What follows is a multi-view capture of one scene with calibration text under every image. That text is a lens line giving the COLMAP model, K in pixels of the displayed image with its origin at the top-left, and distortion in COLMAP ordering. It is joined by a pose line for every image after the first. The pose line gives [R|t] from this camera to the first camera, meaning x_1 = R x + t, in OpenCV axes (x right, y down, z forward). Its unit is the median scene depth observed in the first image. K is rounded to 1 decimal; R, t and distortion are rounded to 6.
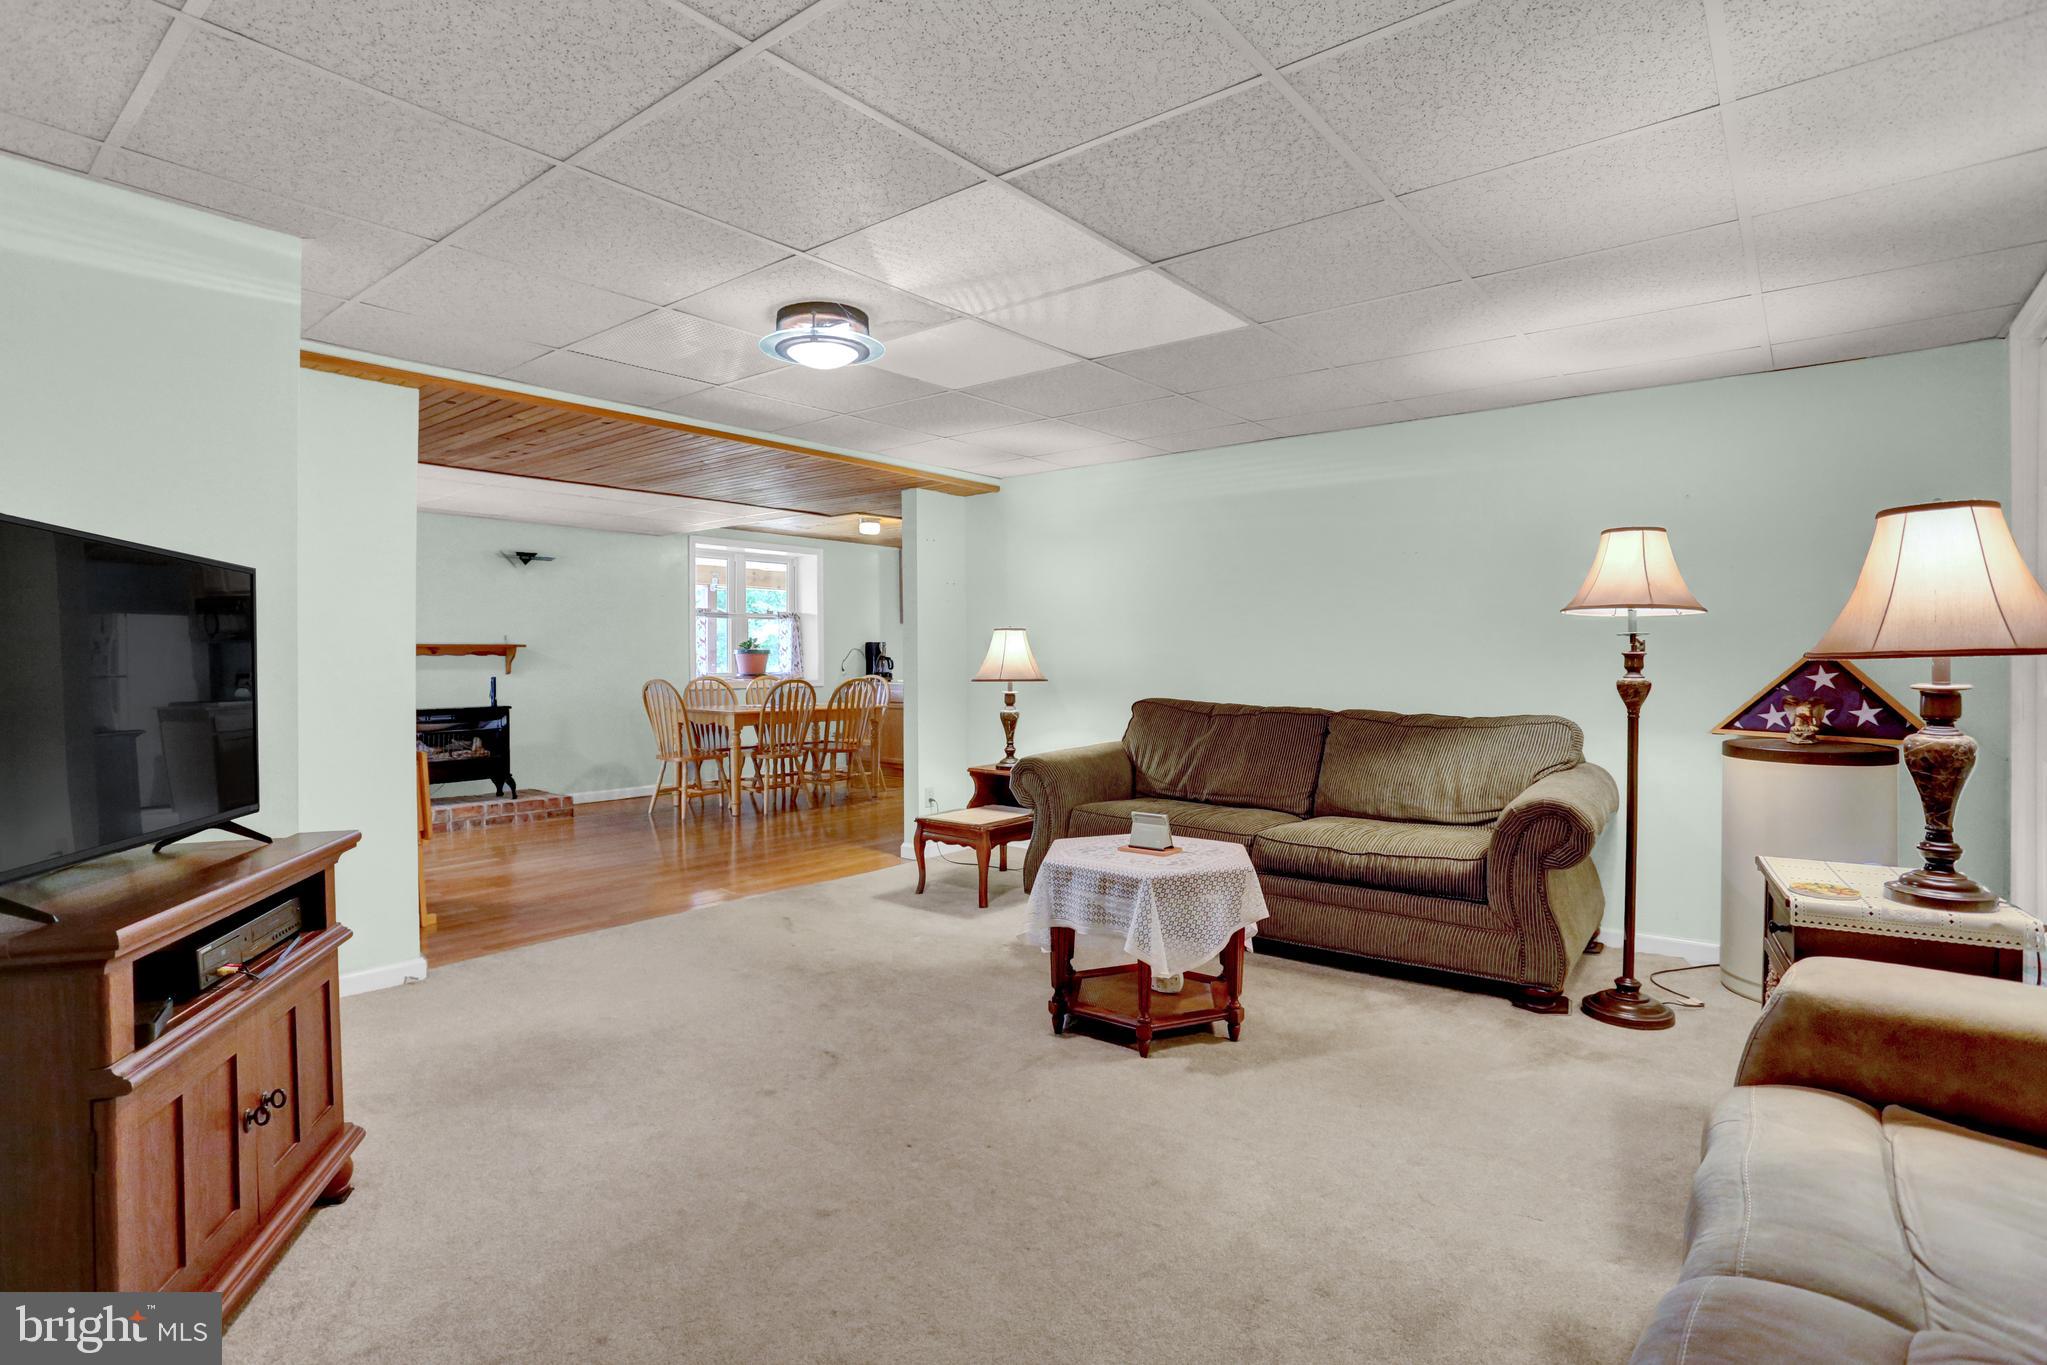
lens RADIAL K [[1014.8, 0, 994.1], [0, 1014.8, 659.3], [0, 0, 1]] dist [-0.073095, 0.040769]
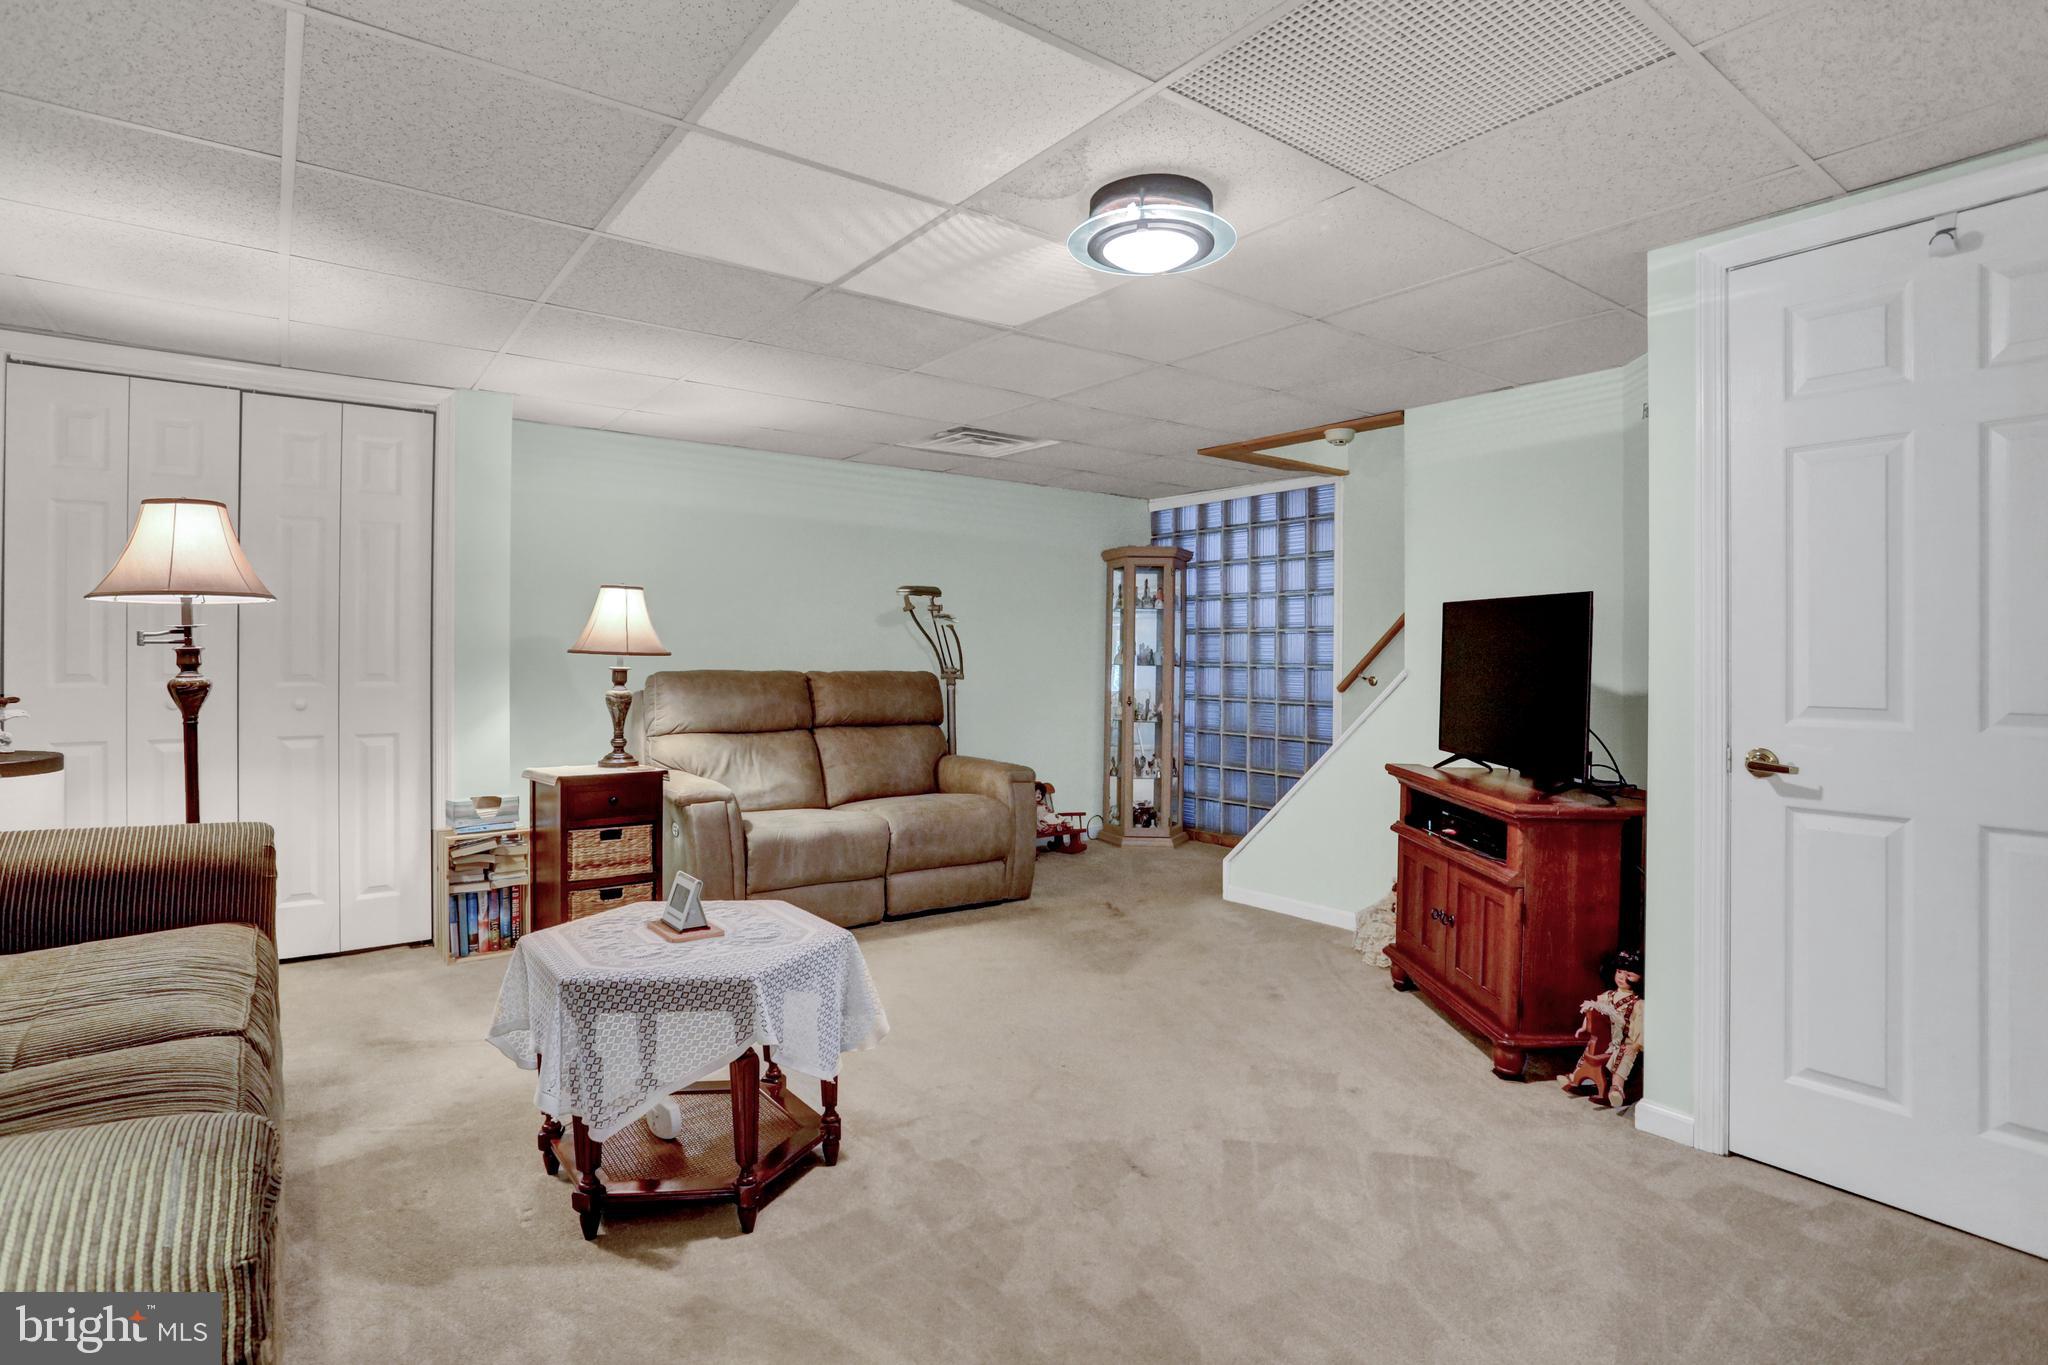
lens RADIAL K [[1015.3, 0, 994.6], [0, 1015.3, 659.2], [0, 0, 1]] dist [-0.073095, 0.040769]
pose [[-0.965993, -0.008154, 0.258440, -0.238334], [-0.006682, 0.999956, 0.006577, -0.006672], [-0.258482, 0.004626, -0.966005, 1.644917]]
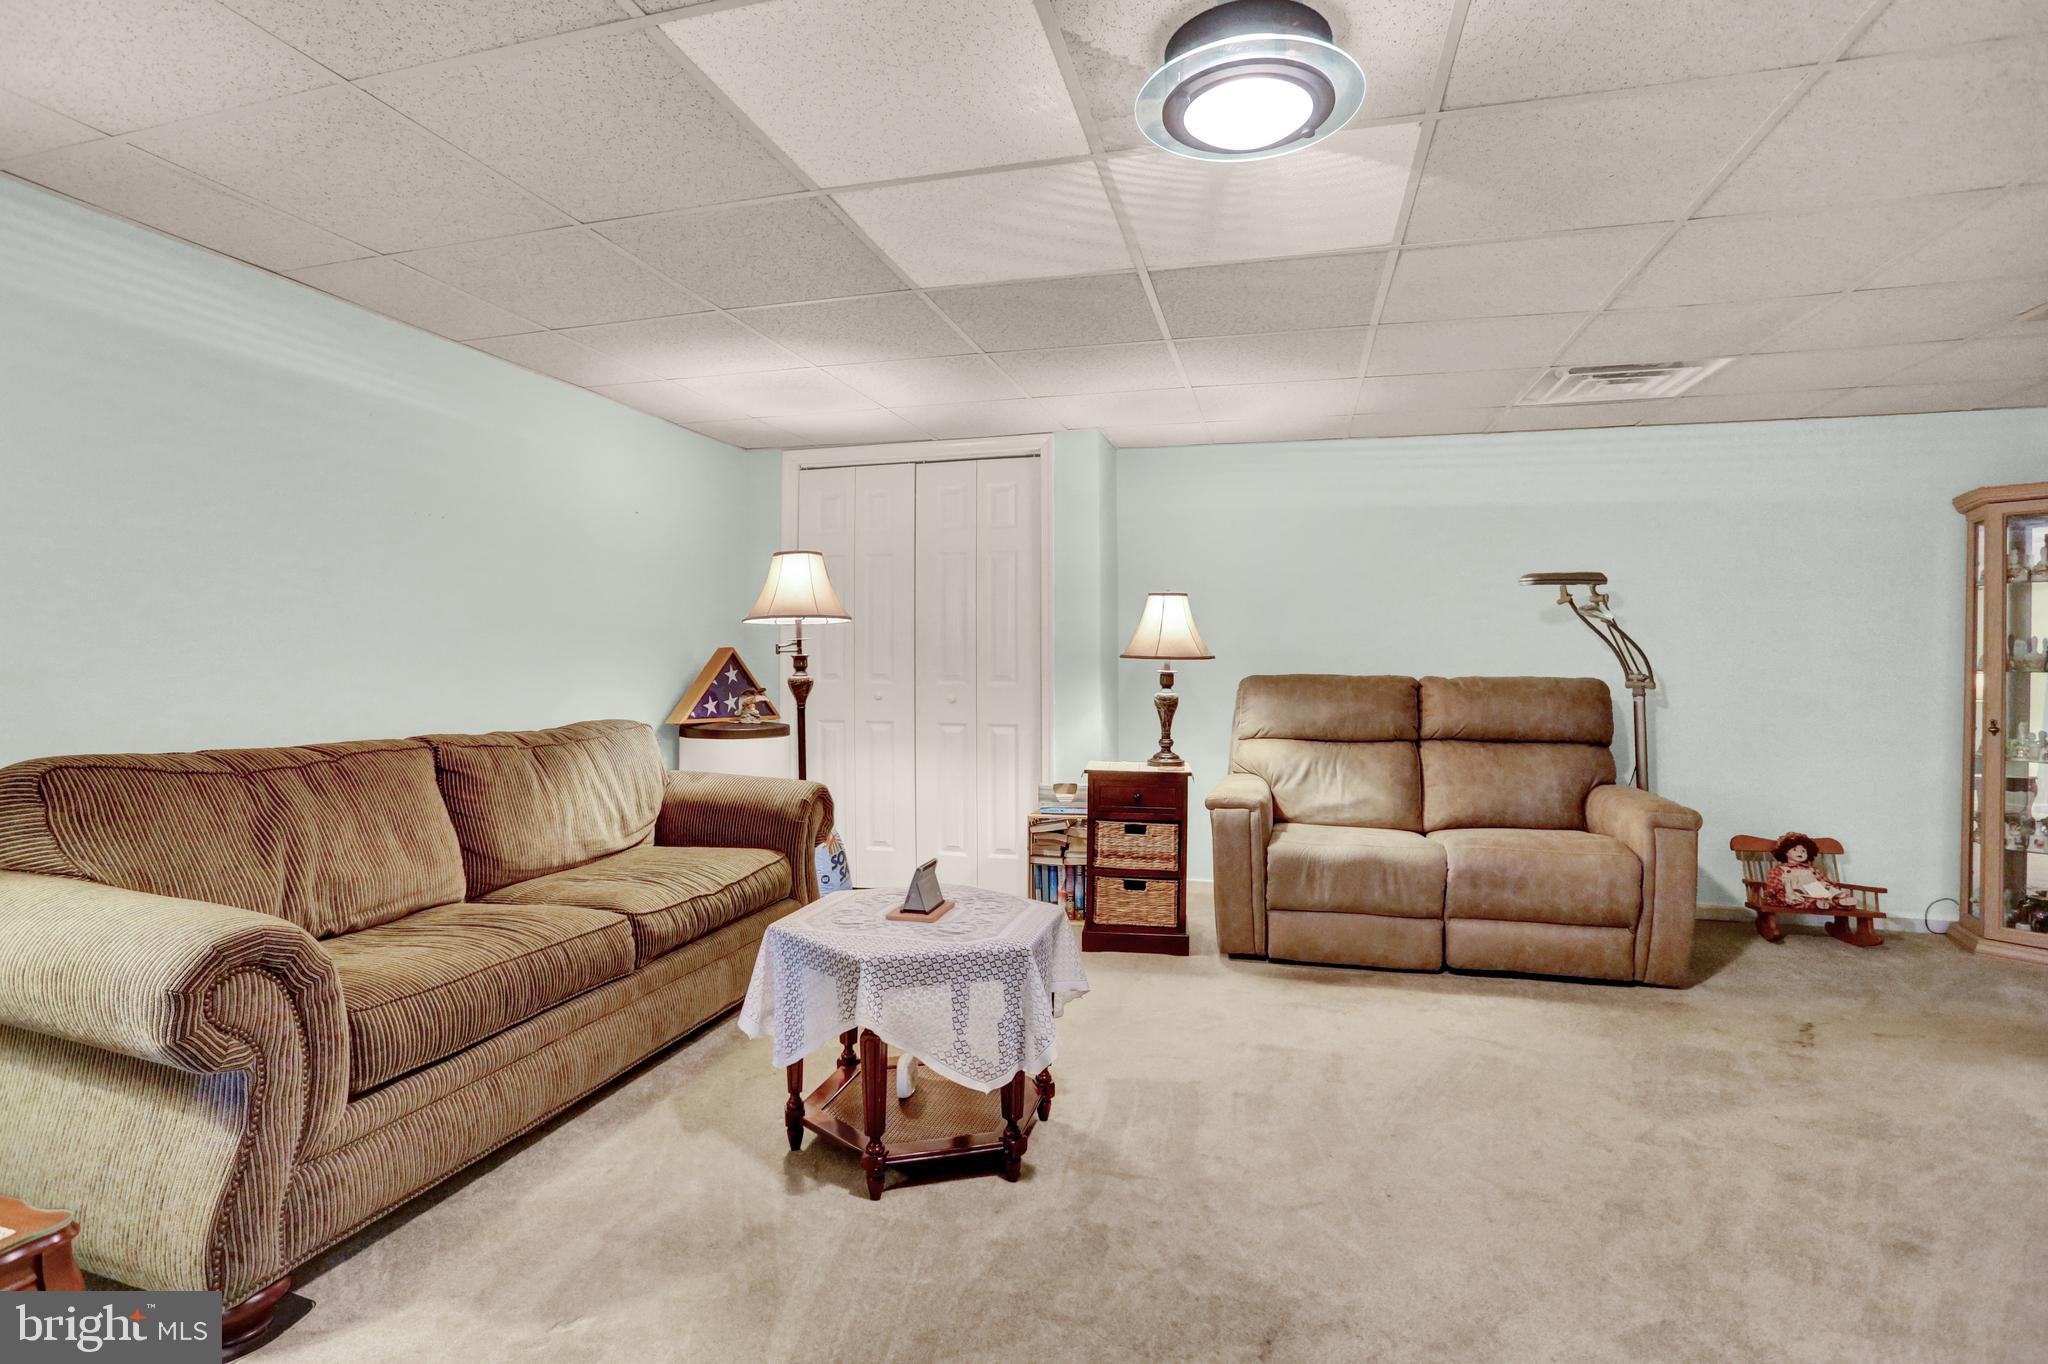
lens RADIAL K [[1007.7, 0, 1042.9], [0, 1007.7, 650.5], [0, 0, 1]] dist [-0.074477, 0.040579]
pose [[-0.425016, 0.004795, 0.905173, -0.581822], [0.001204, 0.999988, -0.004732, -0.005890], [-0.905185, -0.000921, -0.425017, 1.258510]]
